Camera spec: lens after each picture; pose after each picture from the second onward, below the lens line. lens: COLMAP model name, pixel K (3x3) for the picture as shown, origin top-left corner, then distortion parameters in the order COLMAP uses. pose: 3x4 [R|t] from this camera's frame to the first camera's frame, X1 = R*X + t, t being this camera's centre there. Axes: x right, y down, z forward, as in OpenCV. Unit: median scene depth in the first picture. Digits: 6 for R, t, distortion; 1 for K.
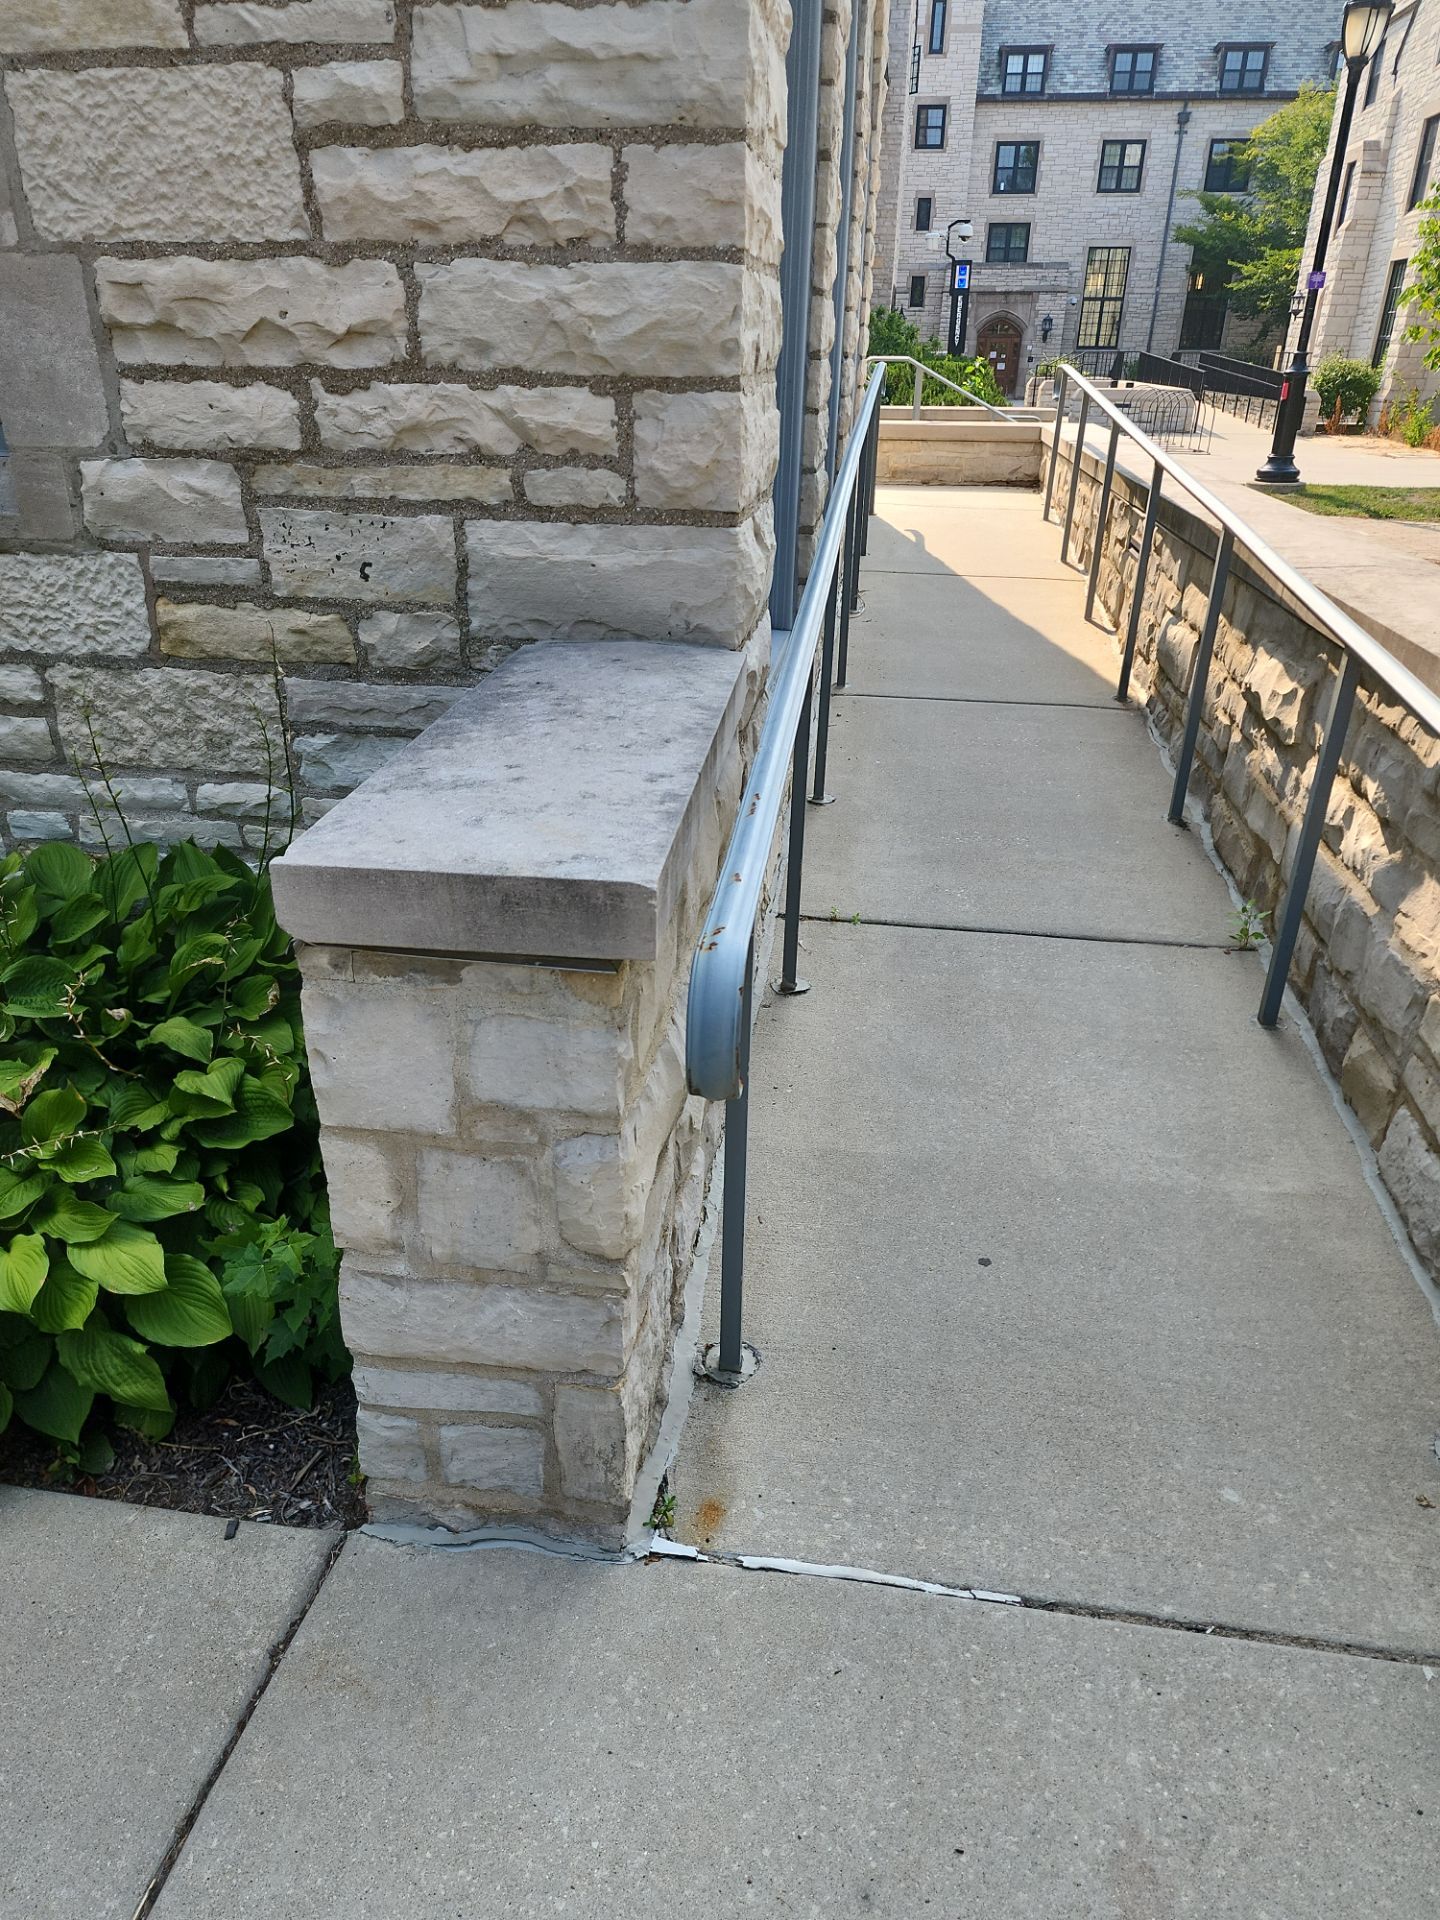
lens RADIAL K [[1297.4, 0, 668.4], [0, 1297.4, 989.3], [0, 0, 1]] dist [0.063644, -0.048744]
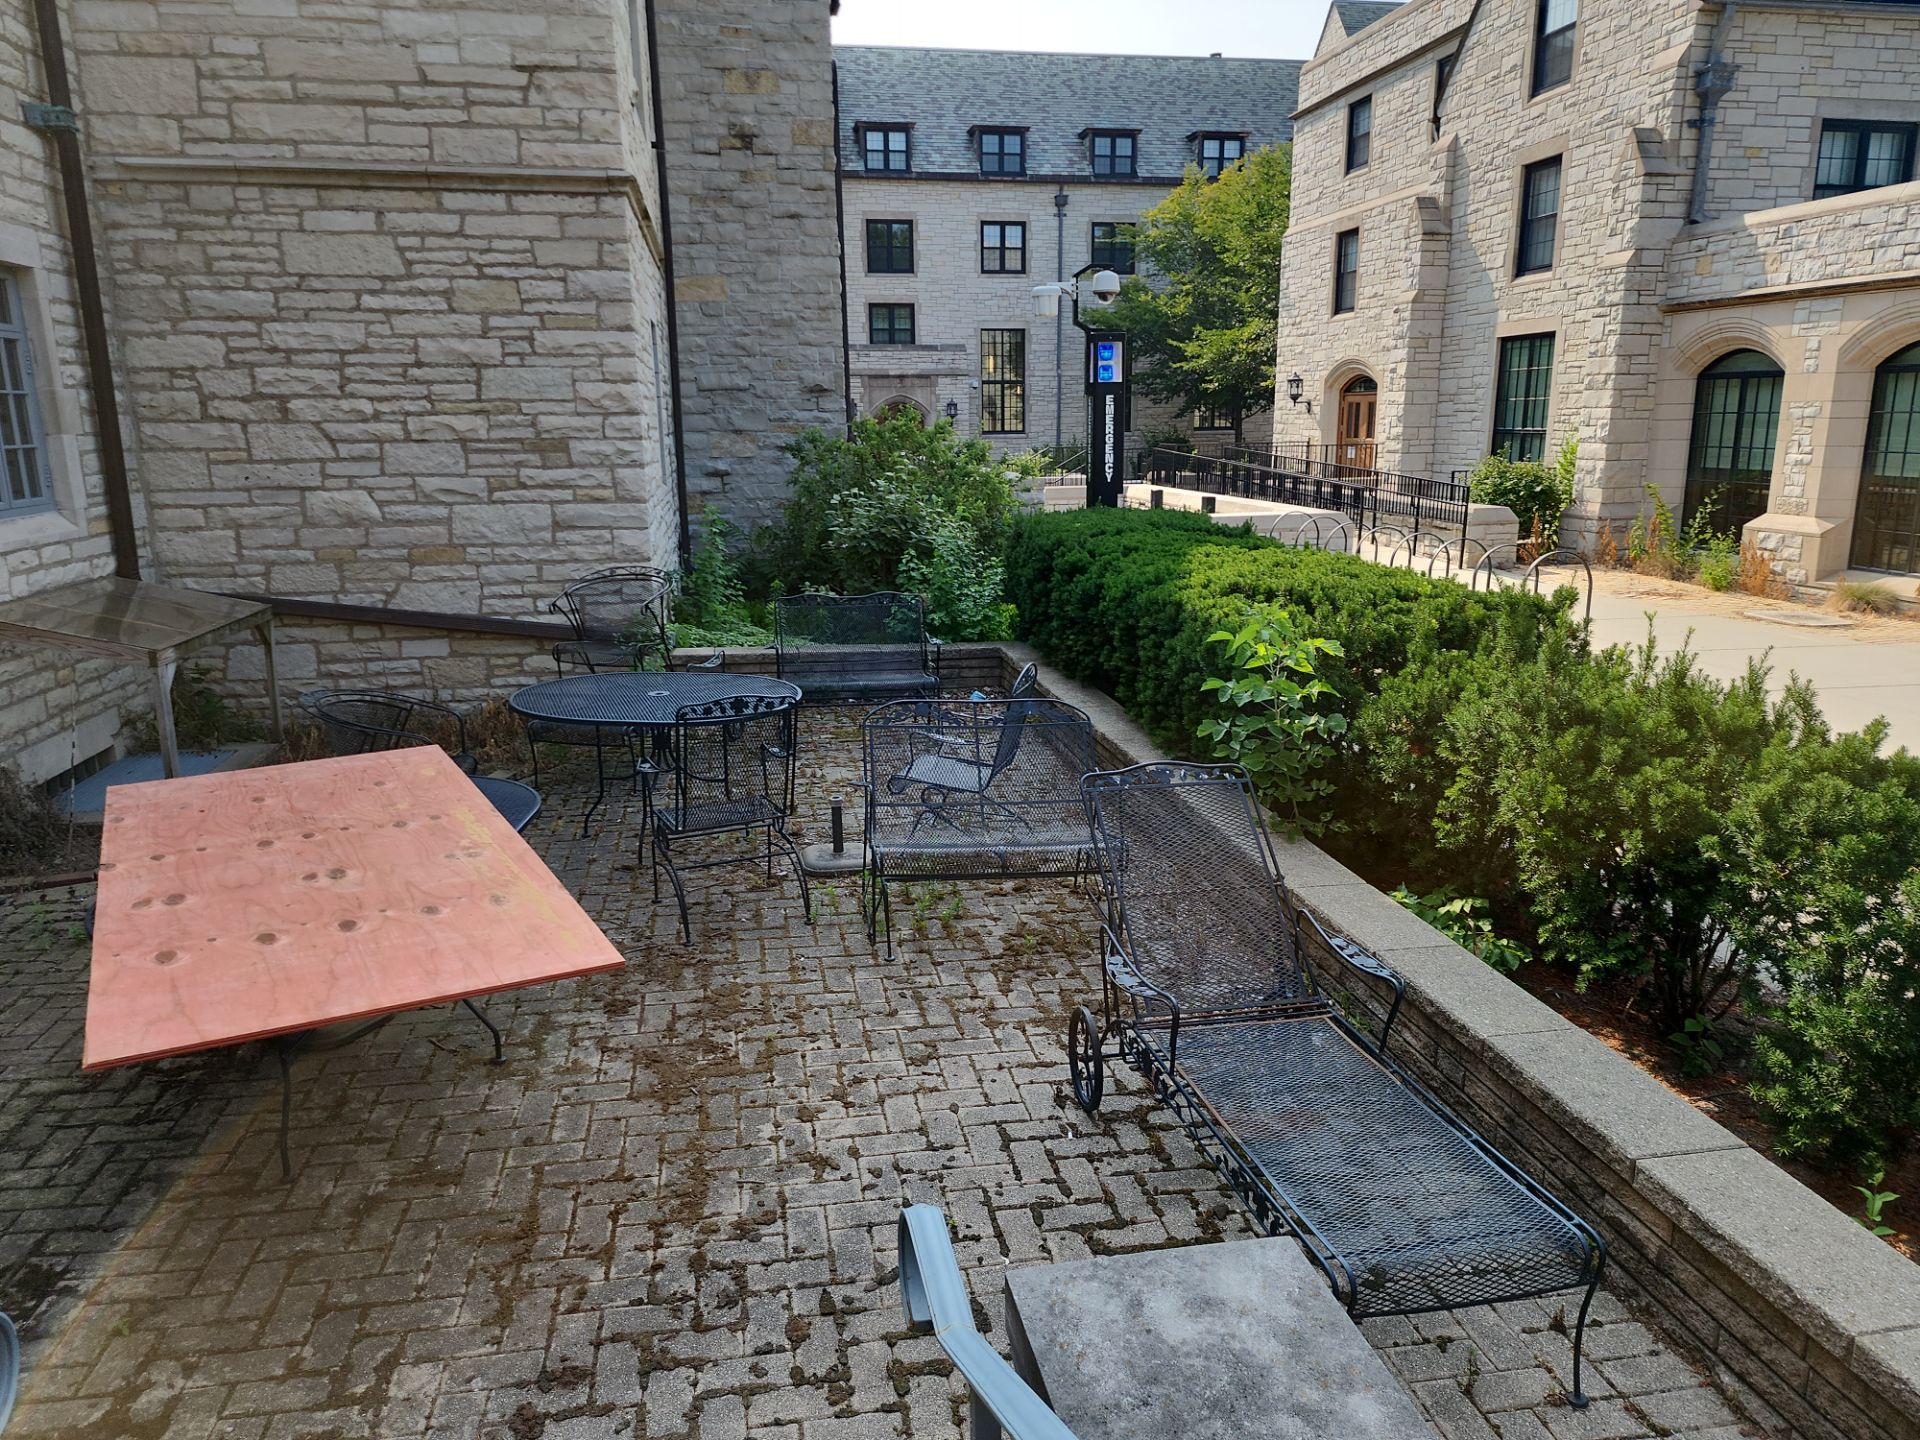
lens RADIAL K [[1278.6, 0, 957.5], [0, 1278.6, 730.1], [0, 0, 1]] dist [0.070842, -0.056678]
pose [[0.940528, -0.100008, 0.324663, -0.014675], [0.166687, 0.968591, -0.184518, -0.314142], [-0.296012, 0.227662, 0.927657, 0.575900]]
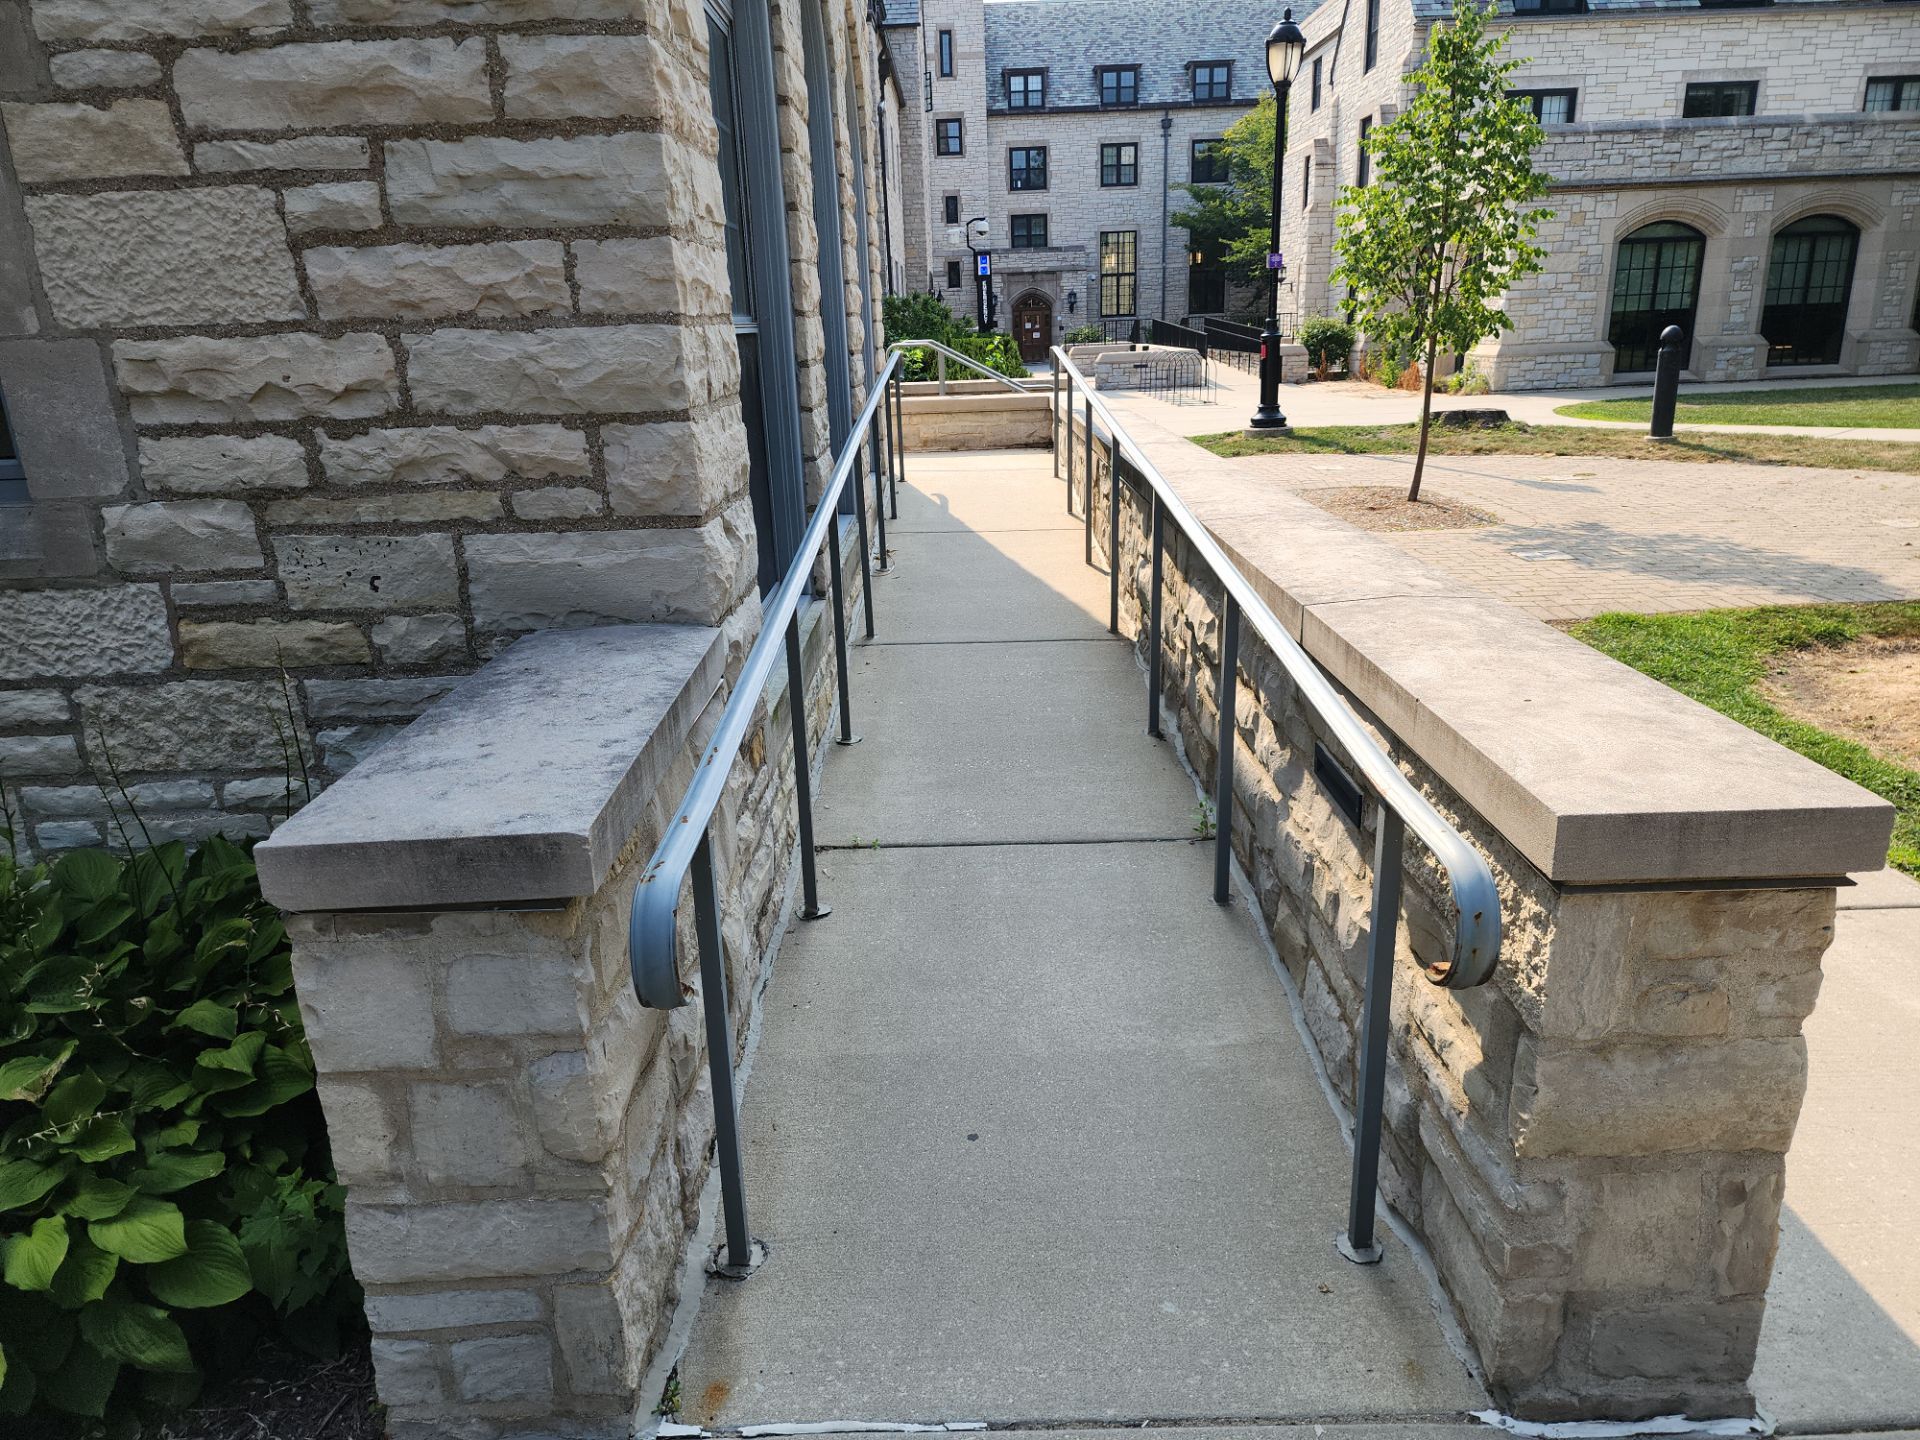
lens RADIAL K [[1297.4, 0, 944.1], [0, 1297.4, 739.9], [0, 0, 1]] dist [0.063644, -0.048744]
pose [[0.987480, -0.087027, 0.131569, 0.010212], [0.105278, 0.984706, -0.138817, 0.002578], [-0.117476, 0.150930, 0.981539, -0.016492]]
